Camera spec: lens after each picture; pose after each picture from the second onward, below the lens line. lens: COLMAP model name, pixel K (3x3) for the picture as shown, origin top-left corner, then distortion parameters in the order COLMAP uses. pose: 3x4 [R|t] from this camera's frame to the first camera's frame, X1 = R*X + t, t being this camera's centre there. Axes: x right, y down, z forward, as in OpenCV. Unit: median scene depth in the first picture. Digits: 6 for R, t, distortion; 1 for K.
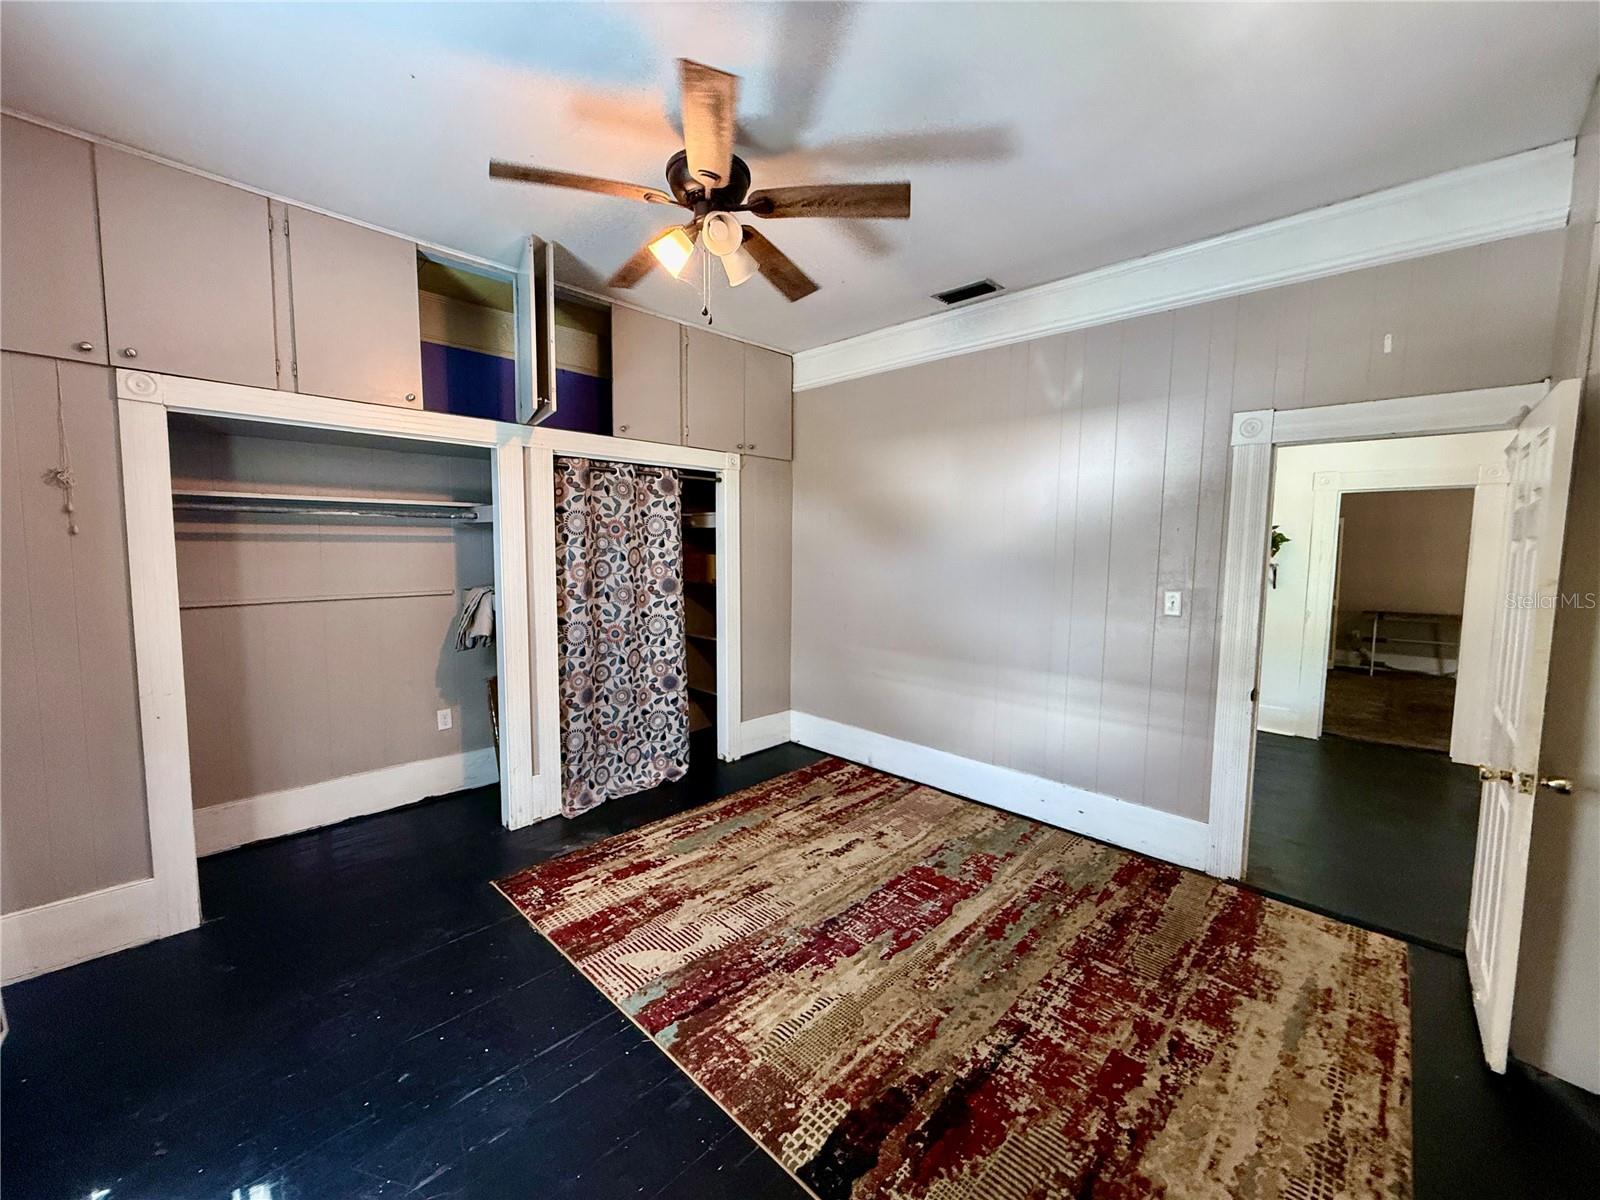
lens RADIAL K [[642.3, 0, 795.7], [0, 642.3, 600.1], [0, 0, 1]] dist [-0.000741, -0.000116]
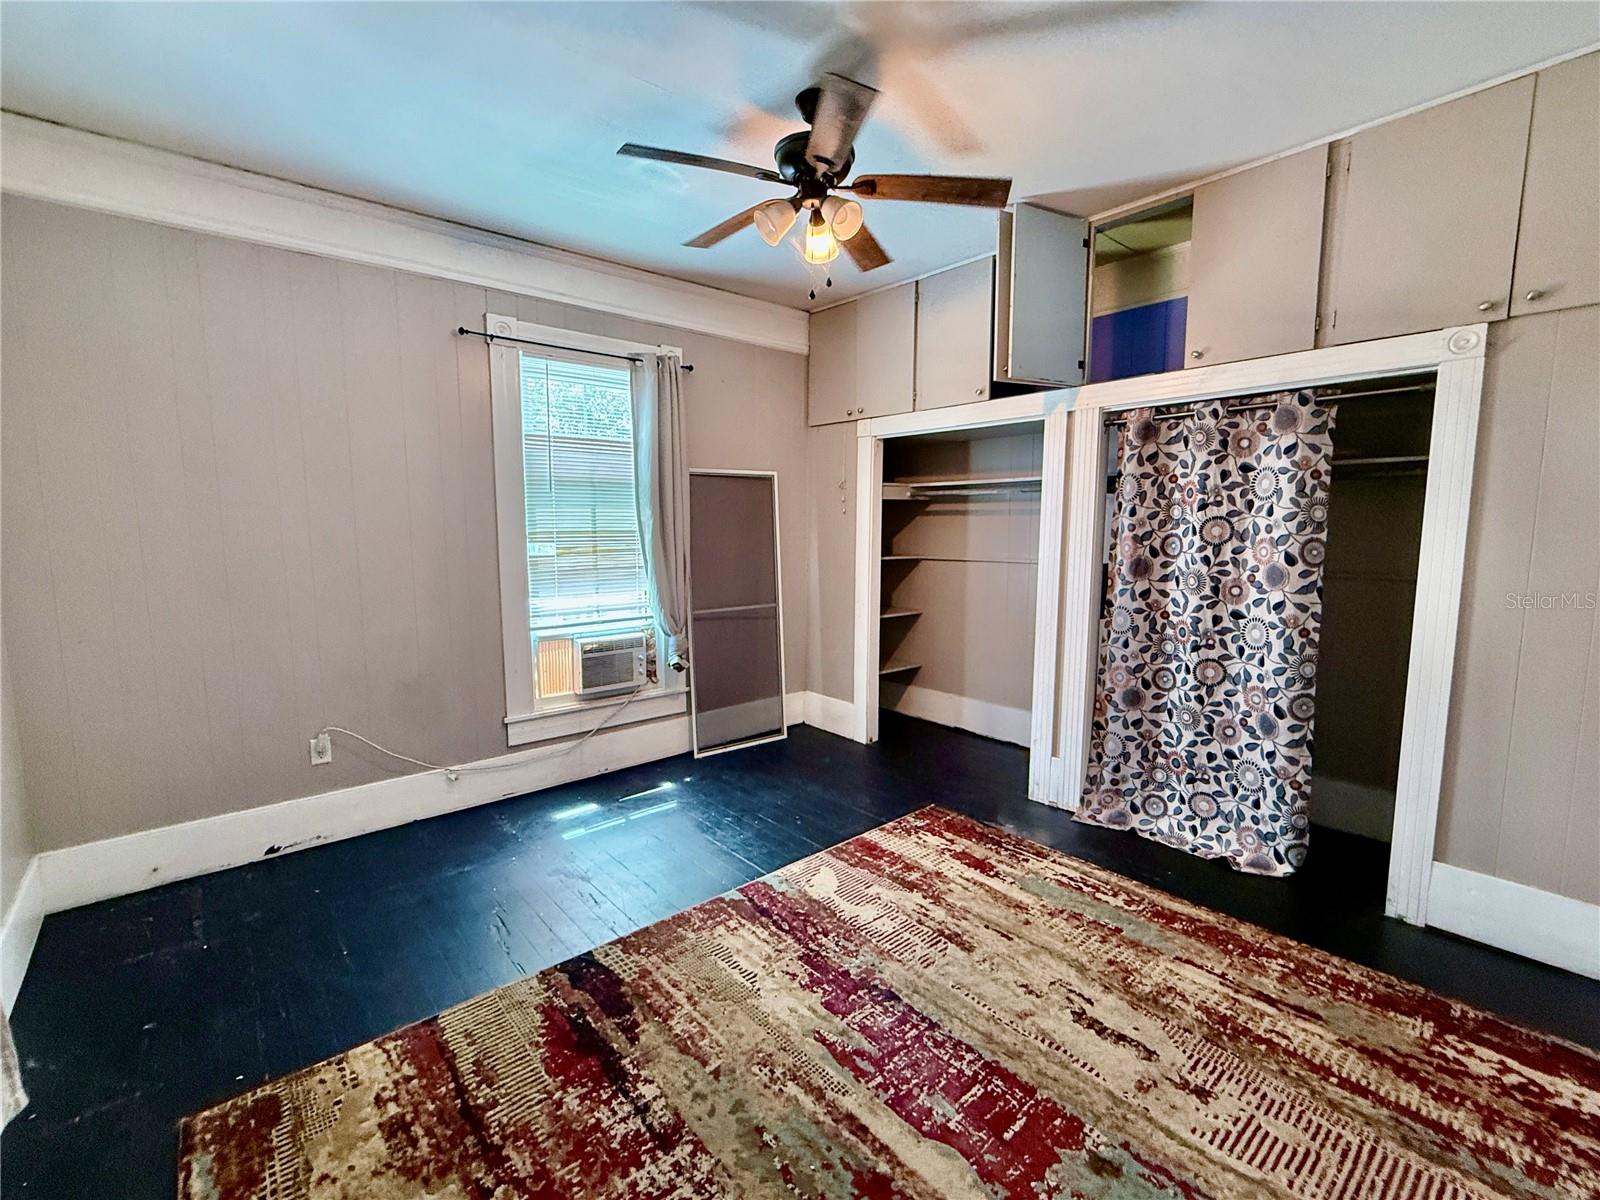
lens RADIAL K [[710.6, 0, 800.0], [0, 710.6, 600.0], [0, 0, 1]] dist [0.001013, 0.000177]
pose [[-0.101265, 0.103586, -0.989452, 0.661821], [-0.083481, 0.990172, 0.112205, -0.046241], [0.991351, 0.093962, -0.091622, 0.704743]]
